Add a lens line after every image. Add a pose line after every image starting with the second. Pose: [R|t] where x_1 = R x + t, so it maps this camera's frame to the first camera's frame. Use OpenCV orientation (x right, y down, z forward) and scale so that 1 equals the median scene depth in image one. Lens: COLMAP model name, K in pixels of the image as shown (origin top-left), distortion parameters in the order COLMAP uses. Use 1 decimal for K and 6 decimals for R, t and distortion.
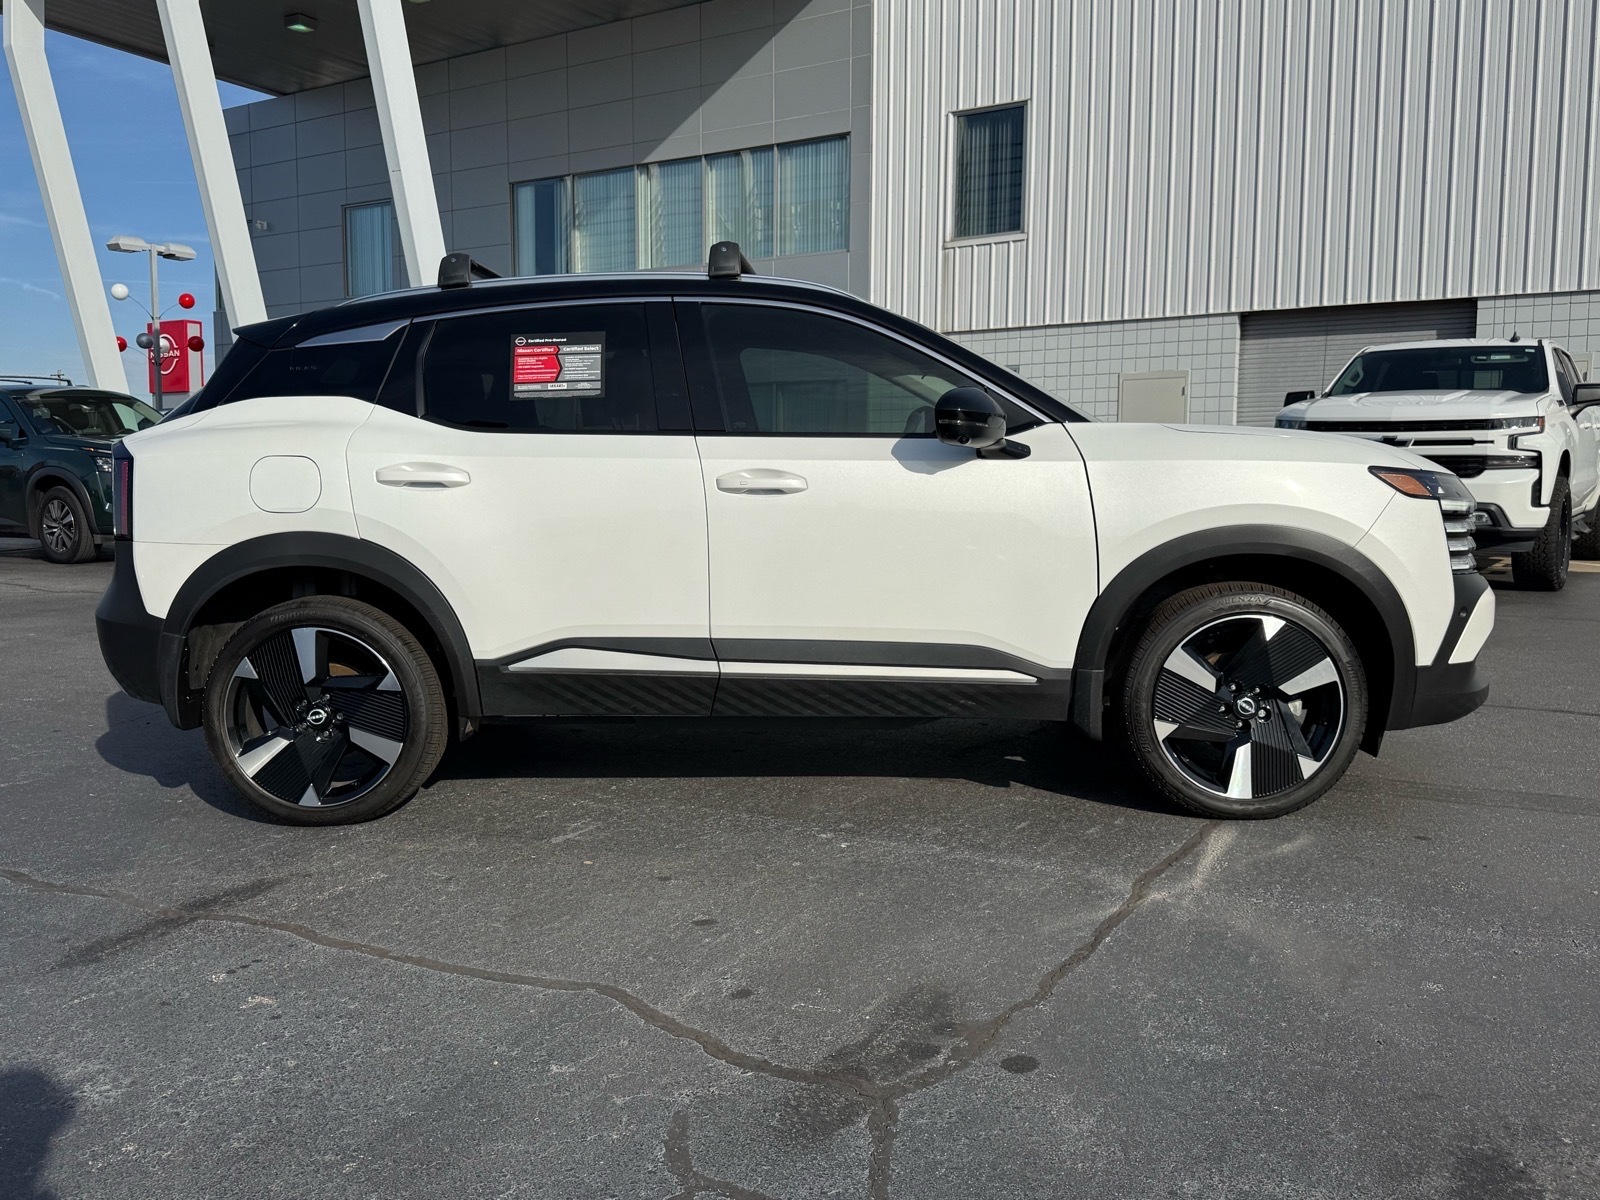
lens RADIAL K [[1343.6, 0, 800.0], [0, 1343.6, 600.0], [0, 0, 1]] dist [0.129359, -0.254970]
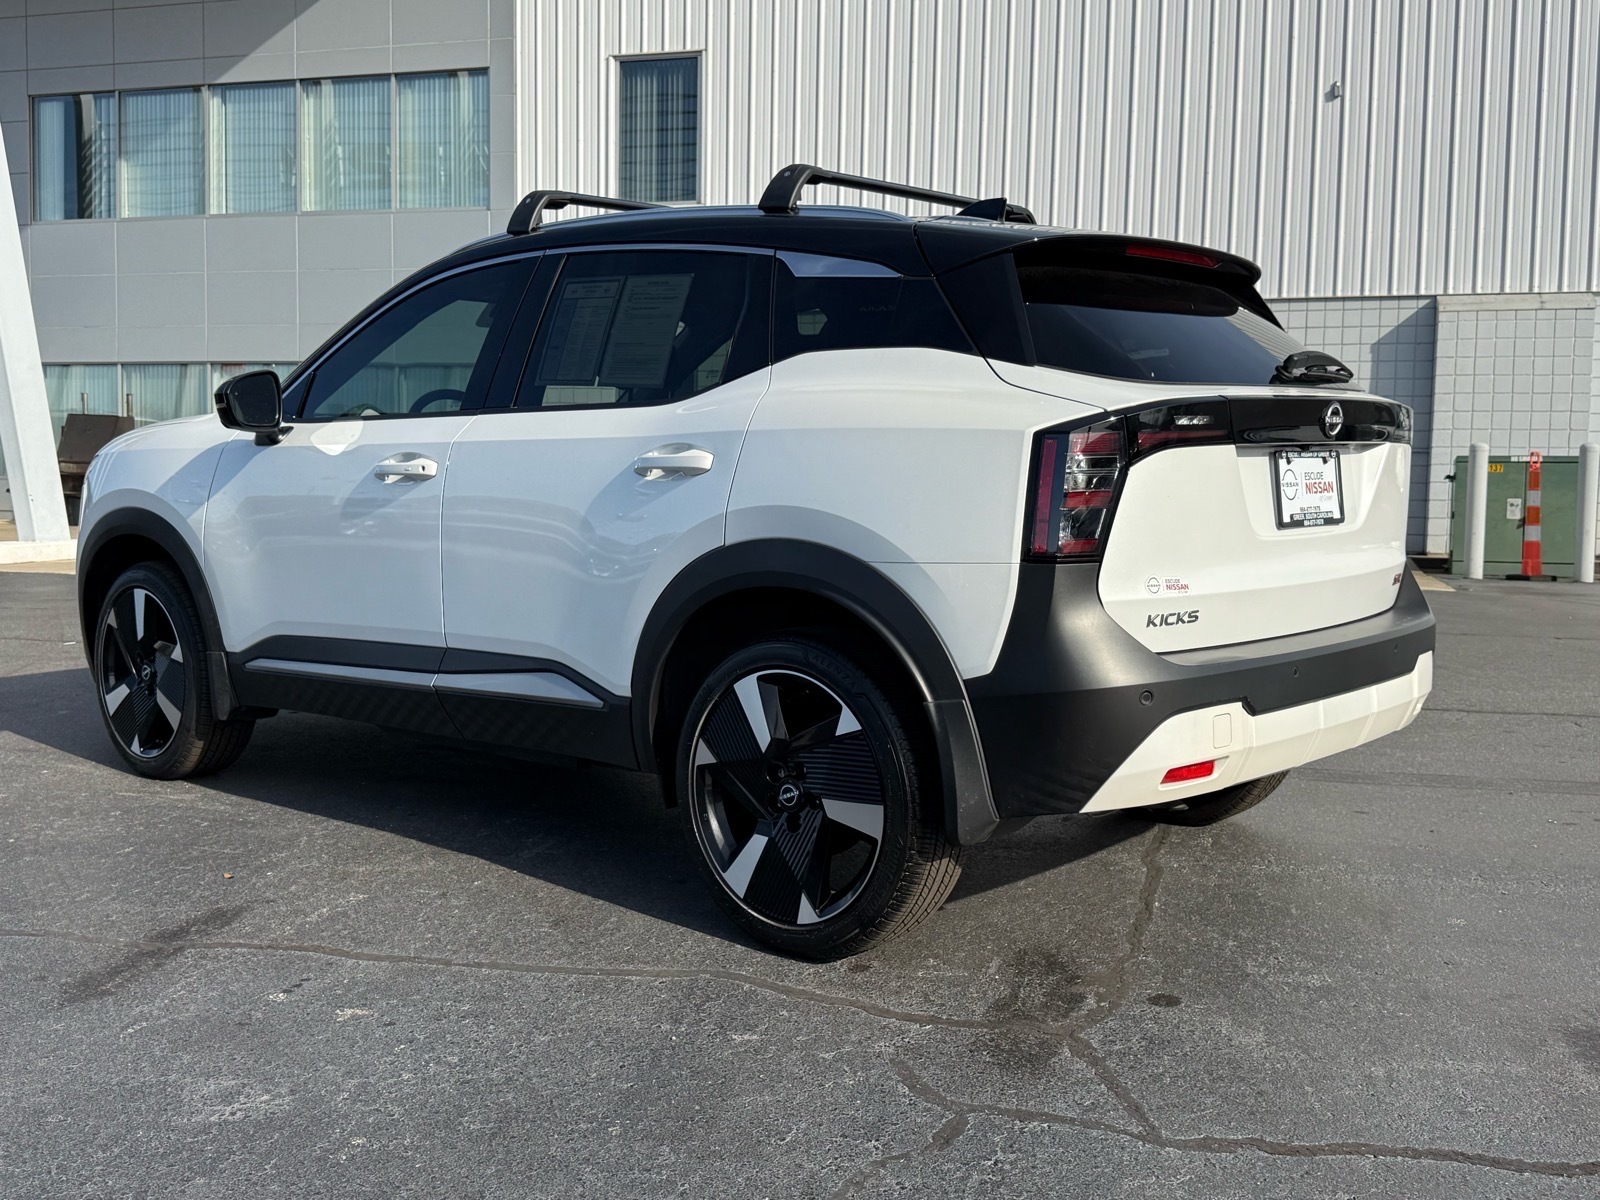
lens RADIAL K [[1630.7, 0, 800.0], [0, 1630.7, 600.0], [0, 0, 1]] dist [0.178779, -0.417709]
pose [[0.962746, -0.004991, 0.270362, -0.291579], [0.011180, 0.999709, -0.021358, 0.031169], [-0.270176, 0.023584, 0.962522, -0.115855]]
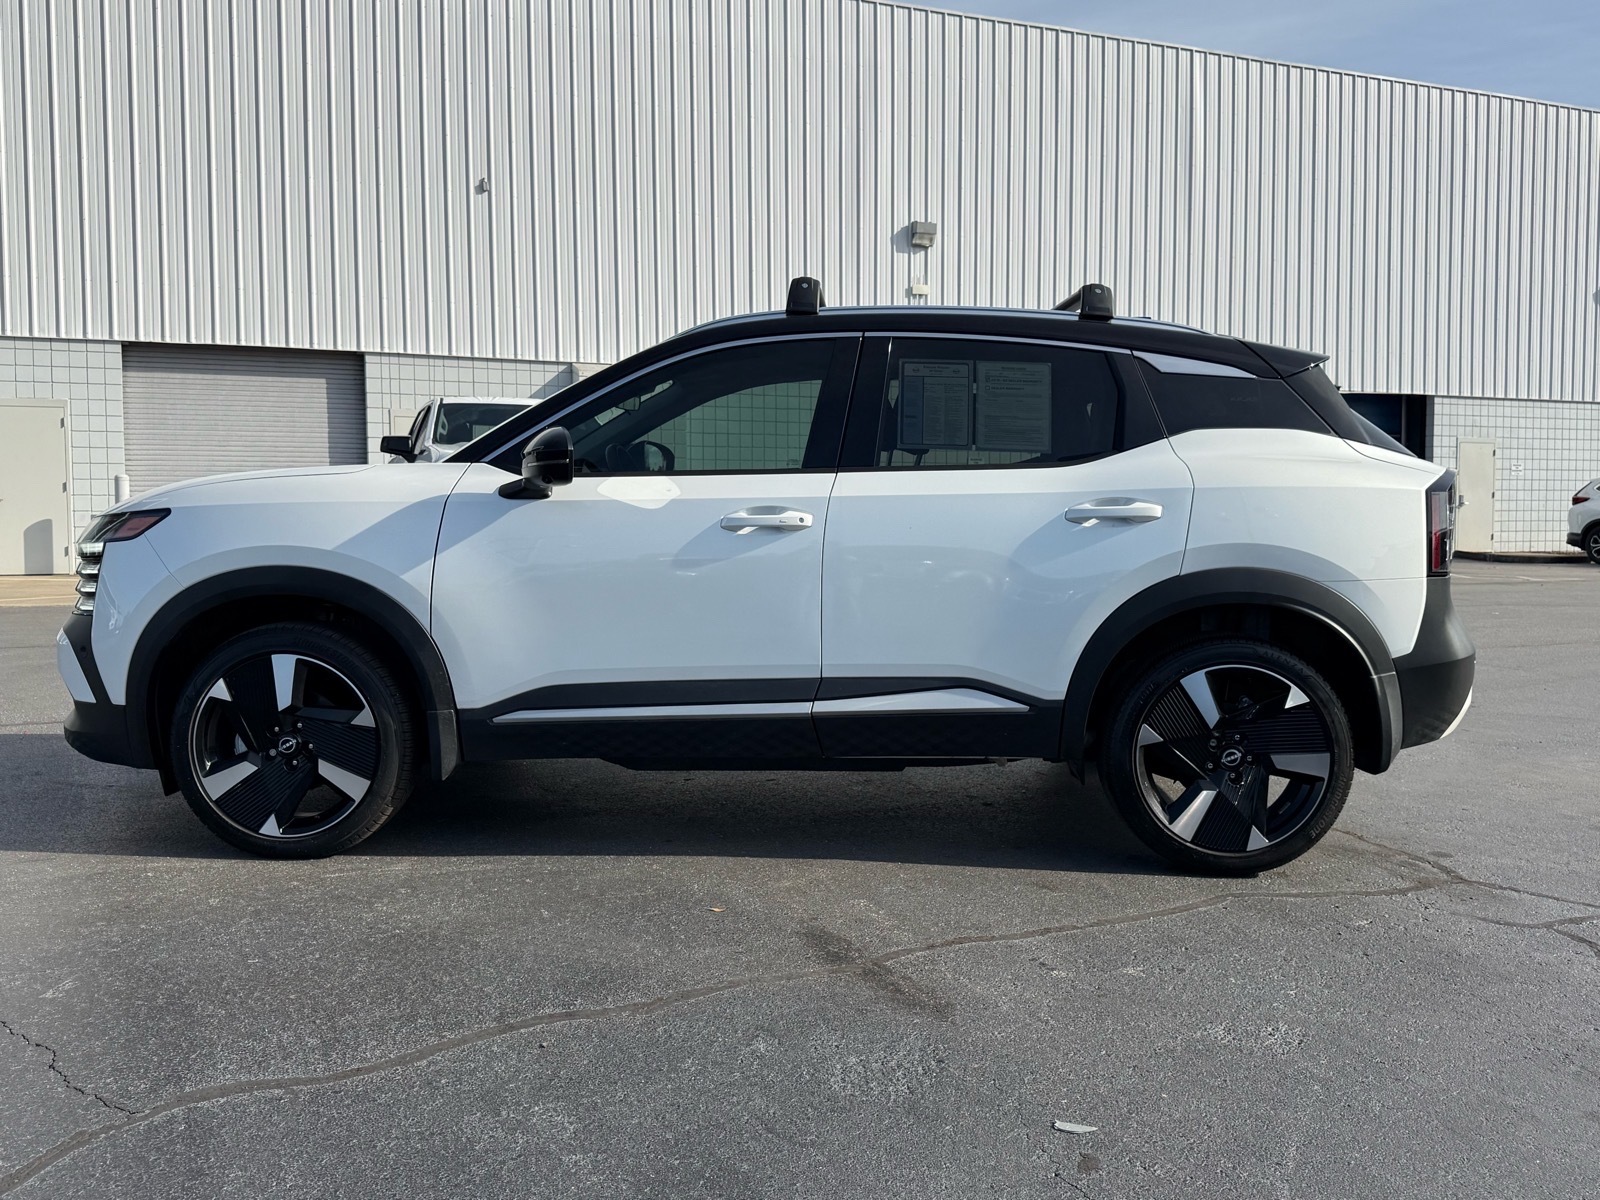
lens RADIAL K [[1436.0, 0, 800.0], [0, 1436.0, 600.0], [0, 0, 1]] dist [0.154595, -0.360075]
pose [[0.566903, -0.047227, 0.822430, -1.089450], [0.078672, 0.996896, 0.003017, -0.023974], [-0.820020, 0.062992, 0.568858, 0.377947]]
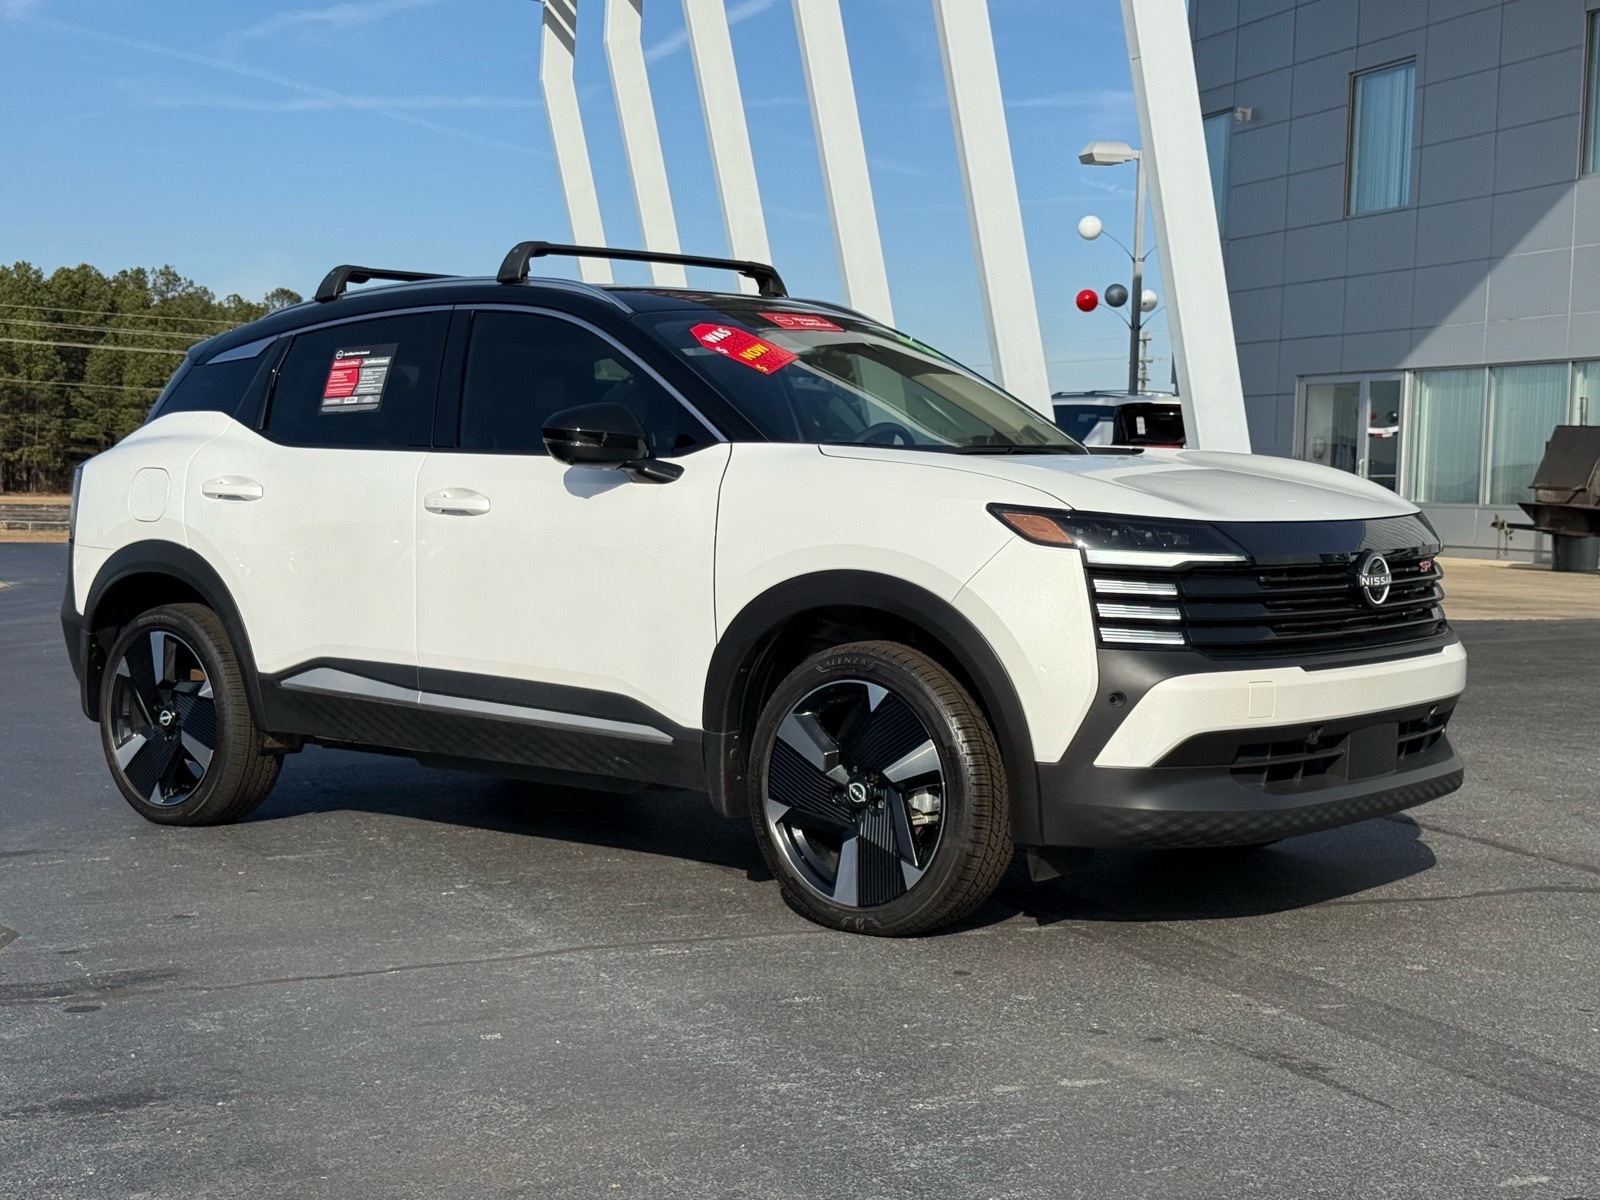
lens RADIAL K [[2392.5, 0, 800.0], [0, 2392.5, 600.0], [0, 0, 1]] dist [0.123523, -0.040553]
pose [[0.784042, 0.049094, -0.618763, 1.168496], [-0.080307, 0.996512, -0.022693, -0.001301], [0.615490, 0.067483, 0.785250, -0.153703]]
